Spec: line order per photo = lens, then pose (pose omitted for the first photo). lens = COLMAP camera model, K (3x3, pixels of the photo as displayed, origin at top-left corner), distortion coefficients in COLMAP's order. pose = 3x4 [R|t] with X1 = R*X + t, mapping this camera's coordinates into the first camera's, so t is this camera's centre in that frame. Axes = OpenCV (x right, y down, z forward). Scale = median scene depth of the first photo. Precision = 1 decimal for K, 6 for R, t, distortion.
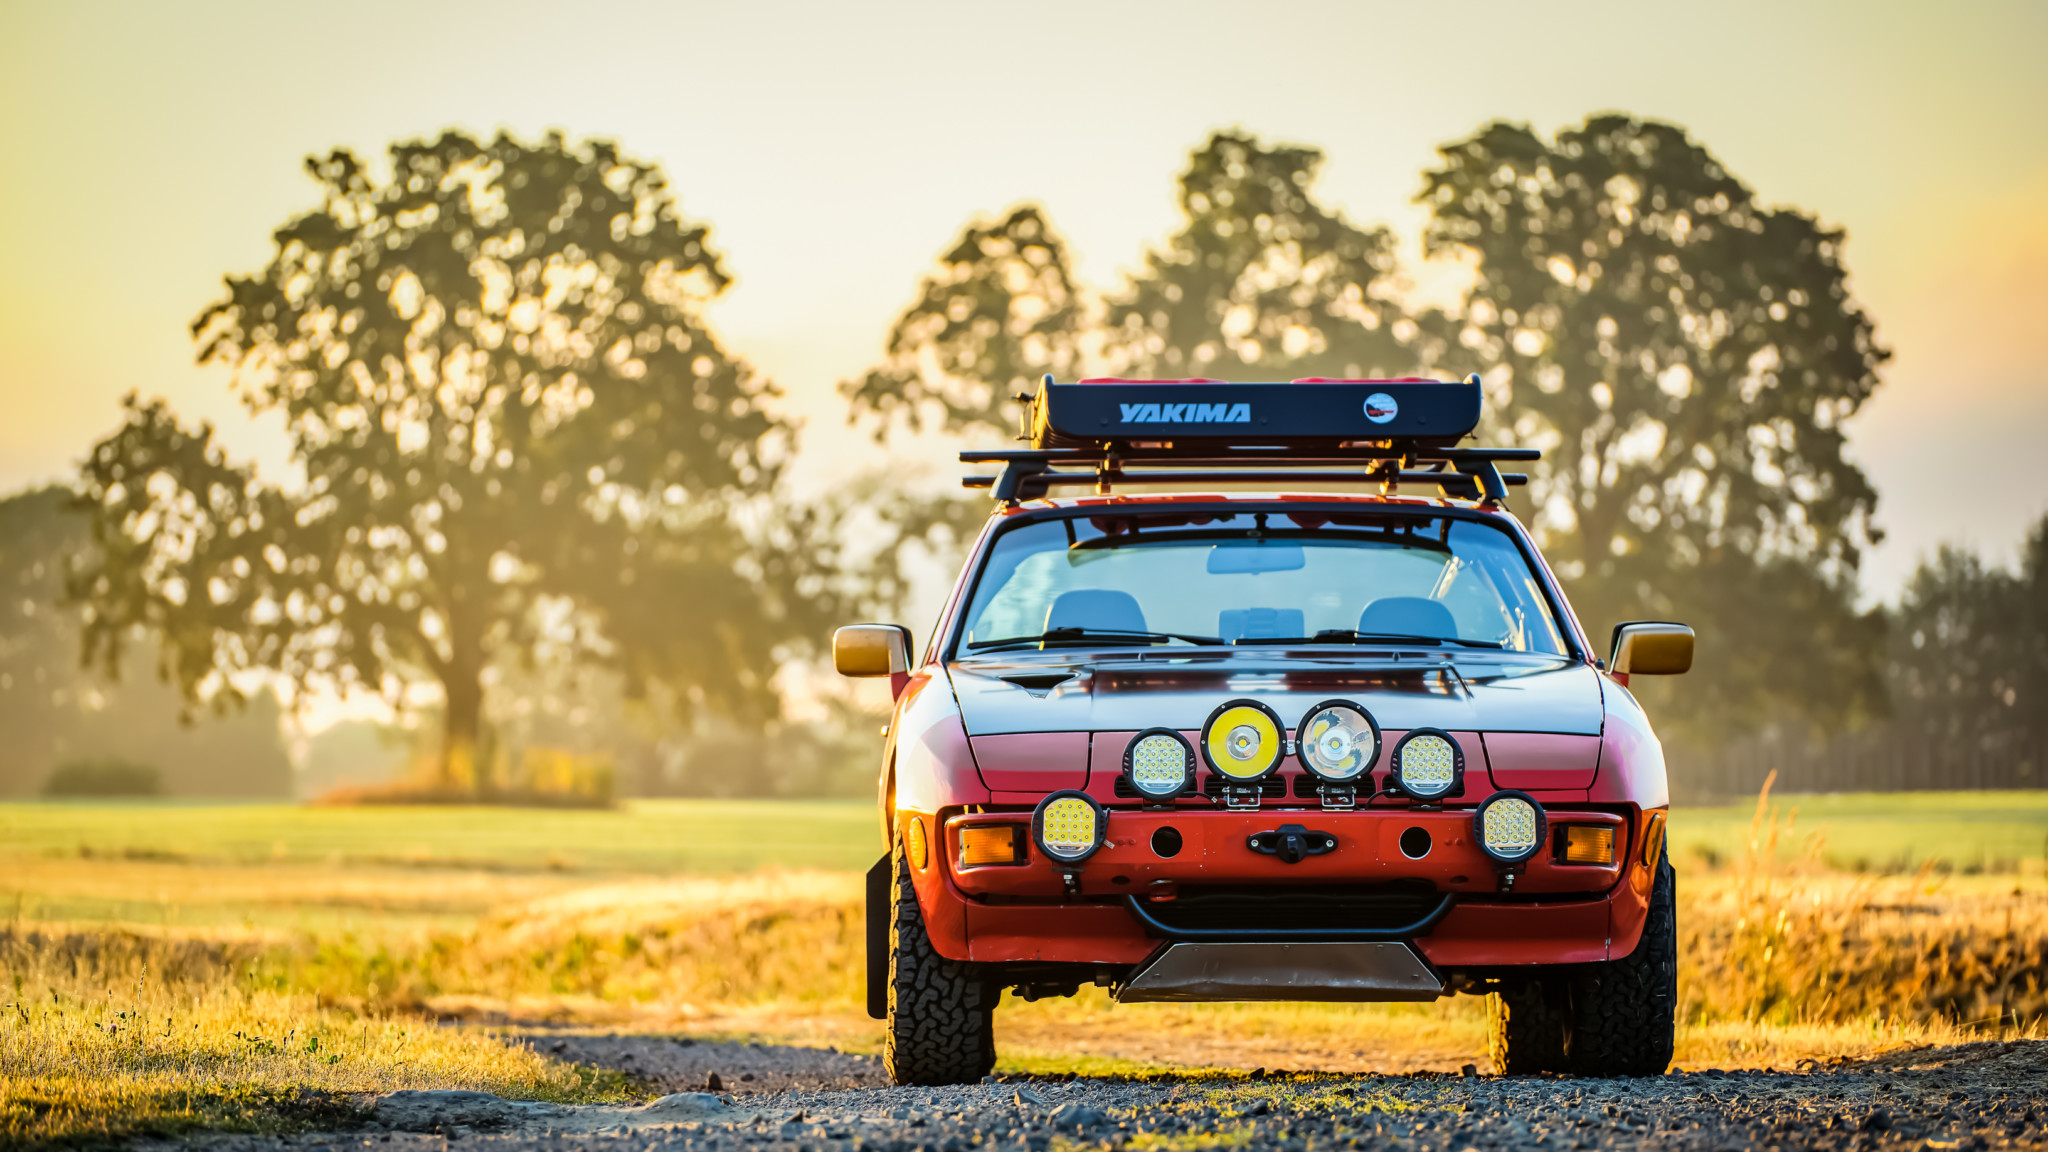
lens RADIAL K [[8792.7, 0, 1025.5], [0, 8792.7, 578.0], [0, 0, 1]] dist [-0.039636, 0.000000]
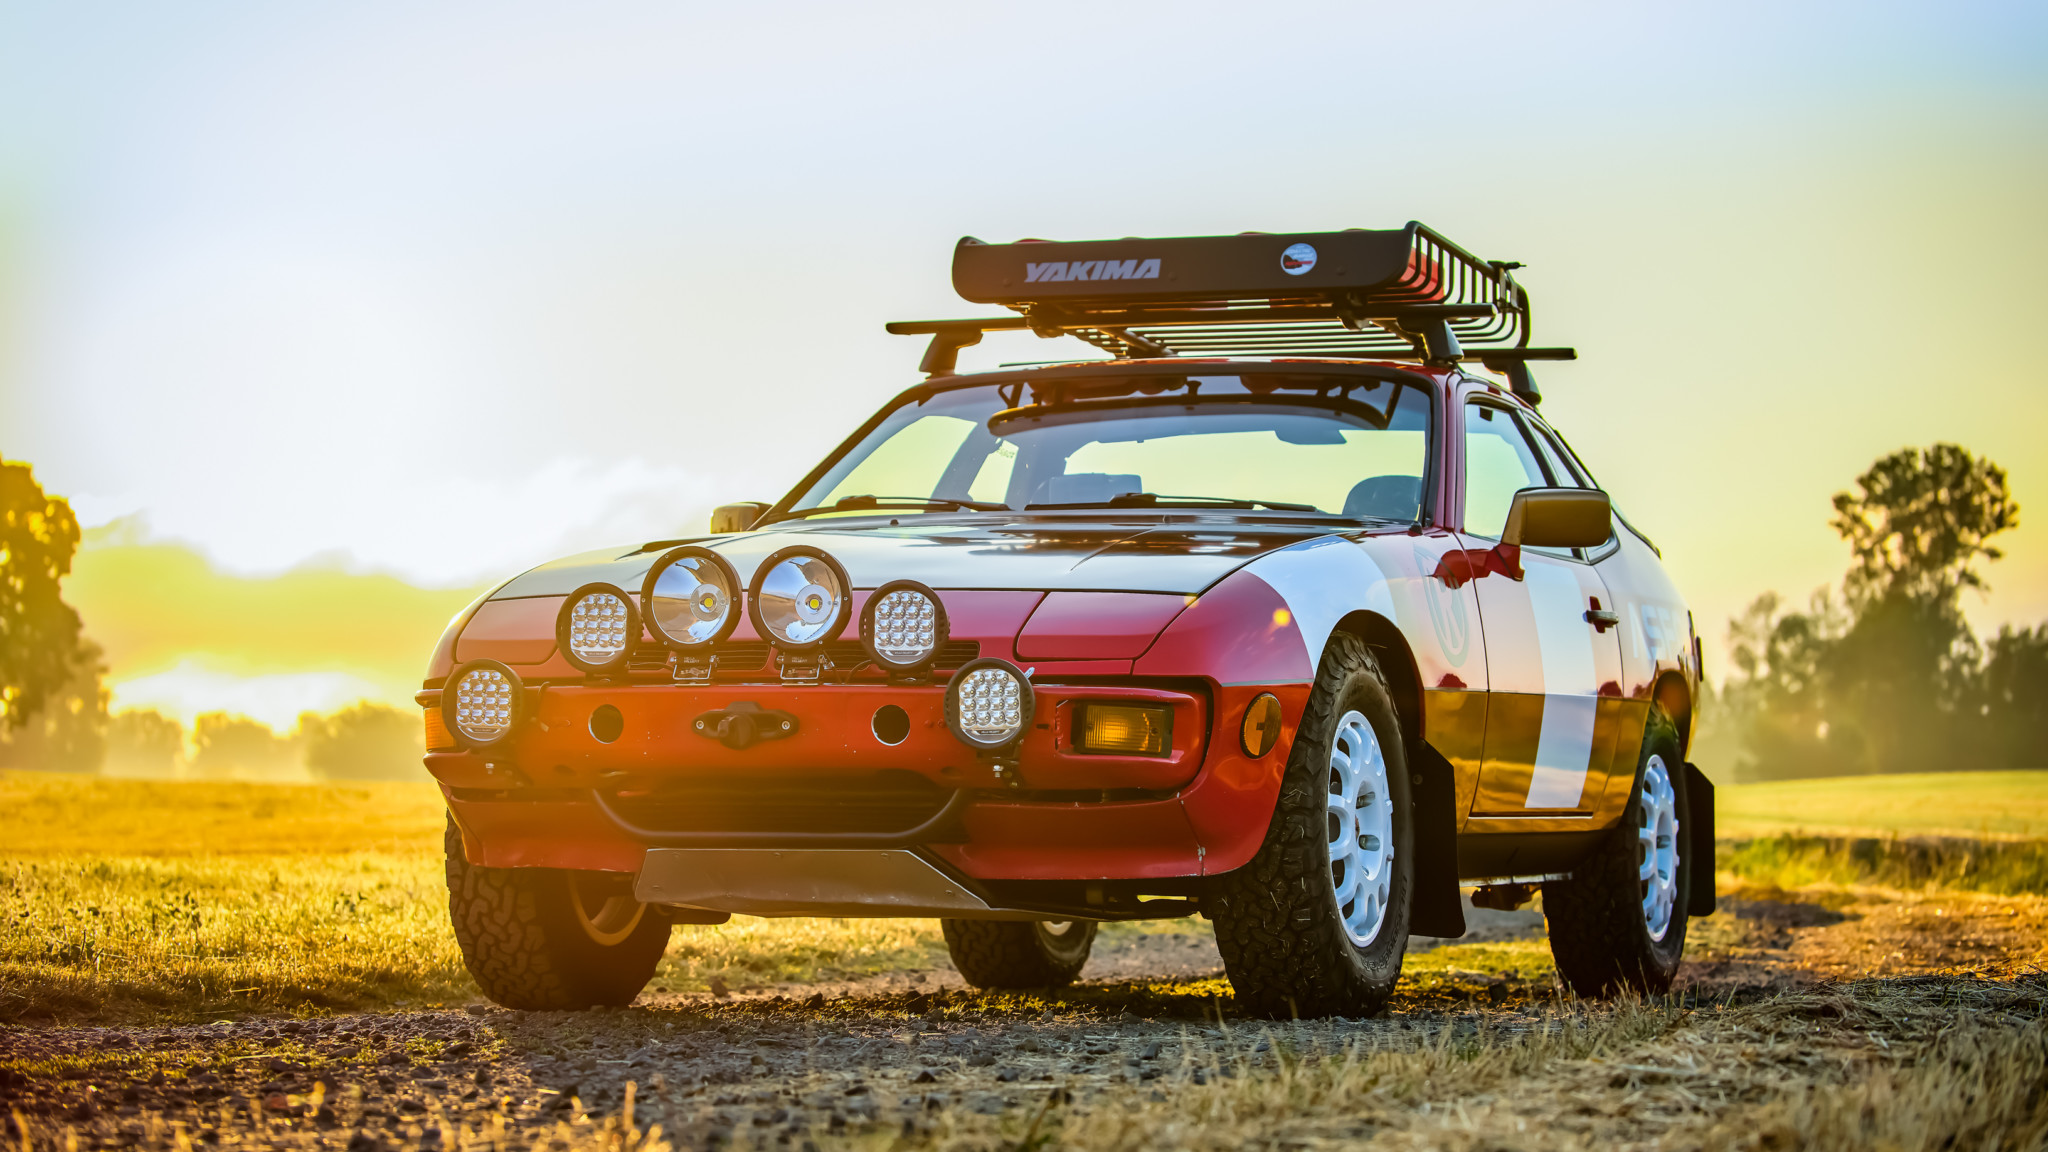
lens RADIAL K [[4822.3, 0, 1035.6], [0, 4822.3, 563.1], [0, 0, 1]] dist [0.140197, 0.000000]
pose [[0.939629, -0.009590, -0.342062, 0.203809], [0.003389, 0.999819, -0.018719, 0.023305], [0.342179, 0.016430, 0.939491, 0.582863]]
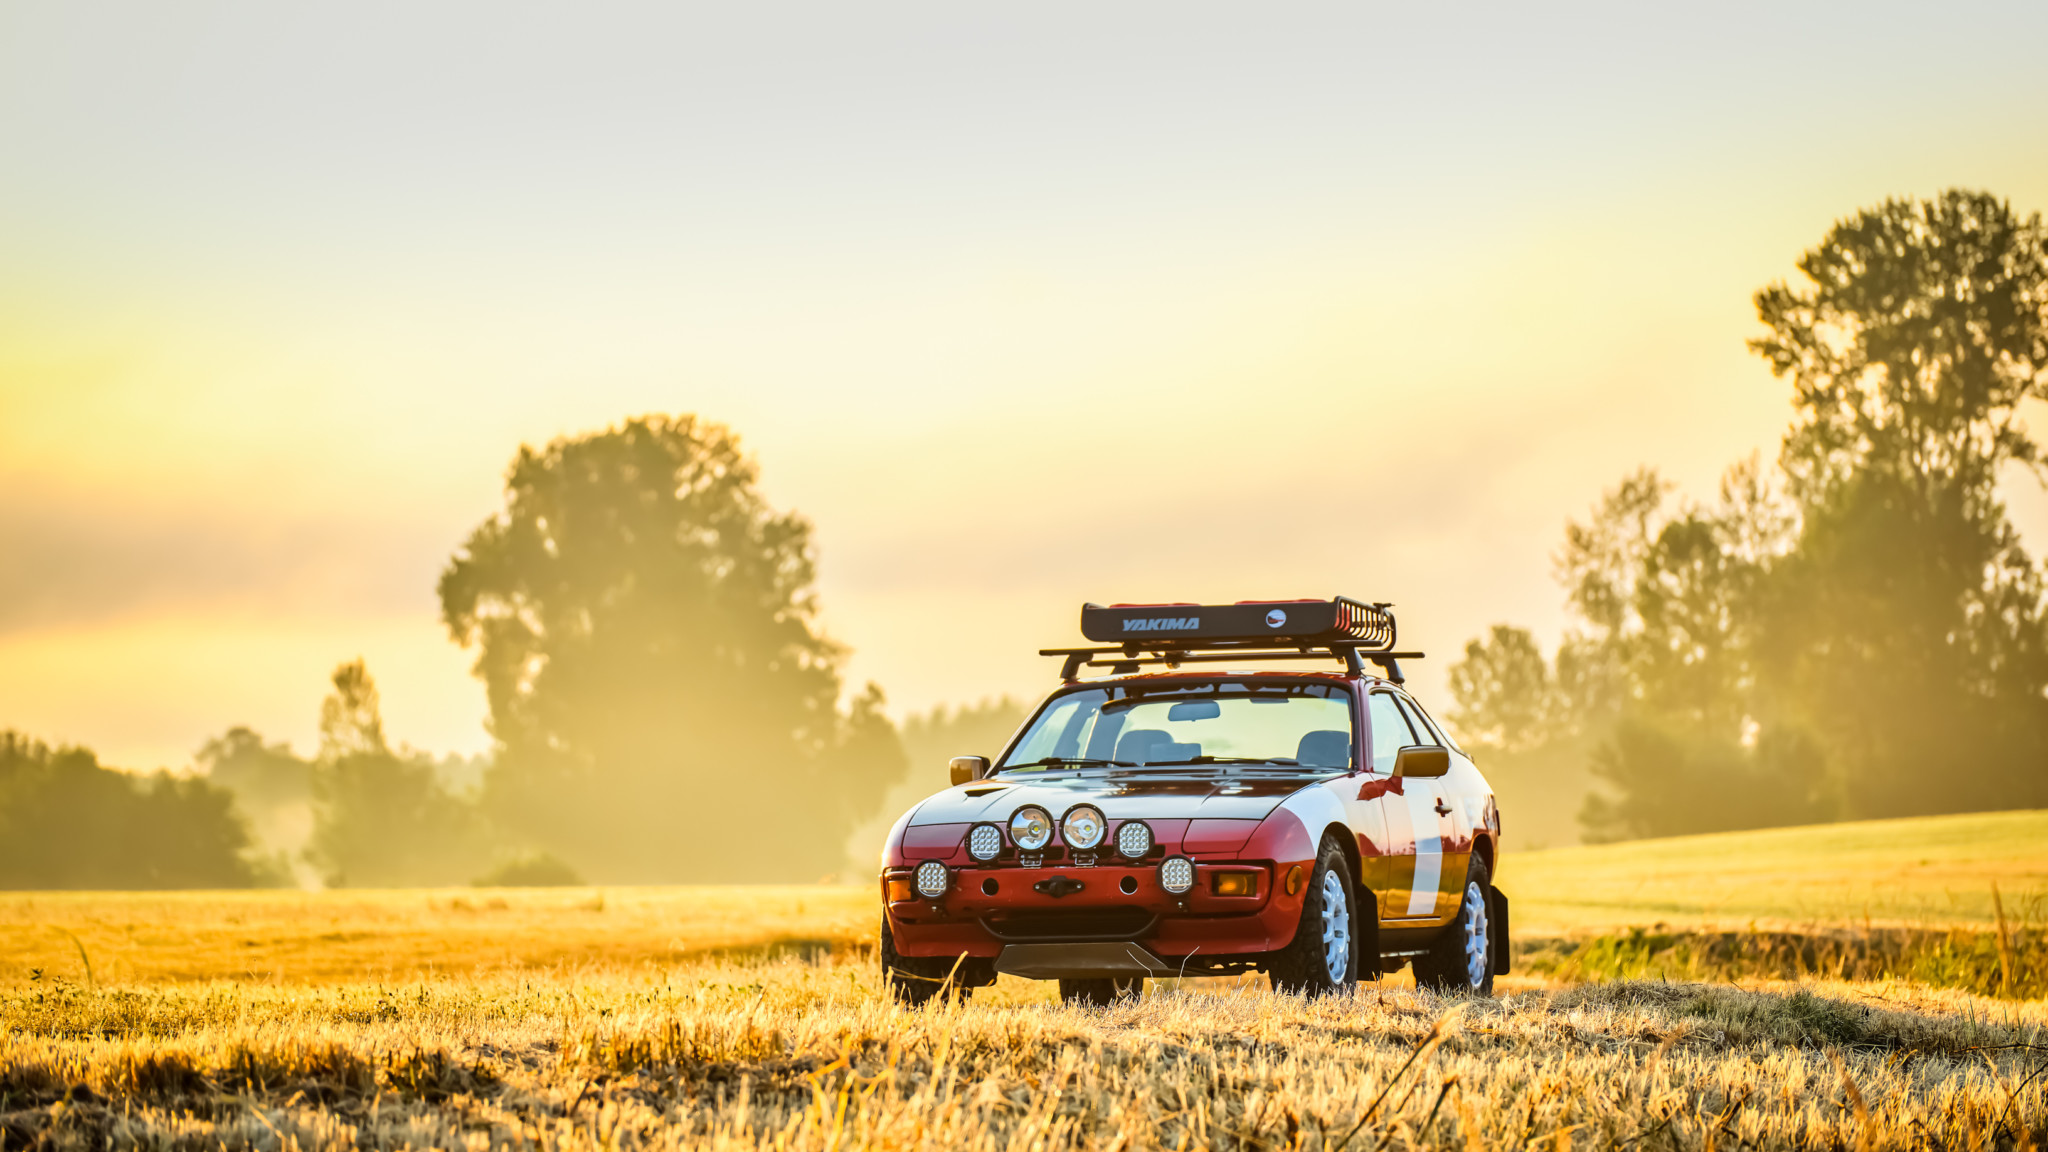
lens RADIAL K [[8909.4, 0, 1024.4], [0, 8909.4, 576.4], [0, 0, 1]] dist [0.245721, 0.000000]
pose [[0.964117, -0.026429, -0.264160, 0.484370], [0.026184, 0.999647, -0.004449, -0.023238], [0.264184, -0.002628, 0.964469, -0.695093]]
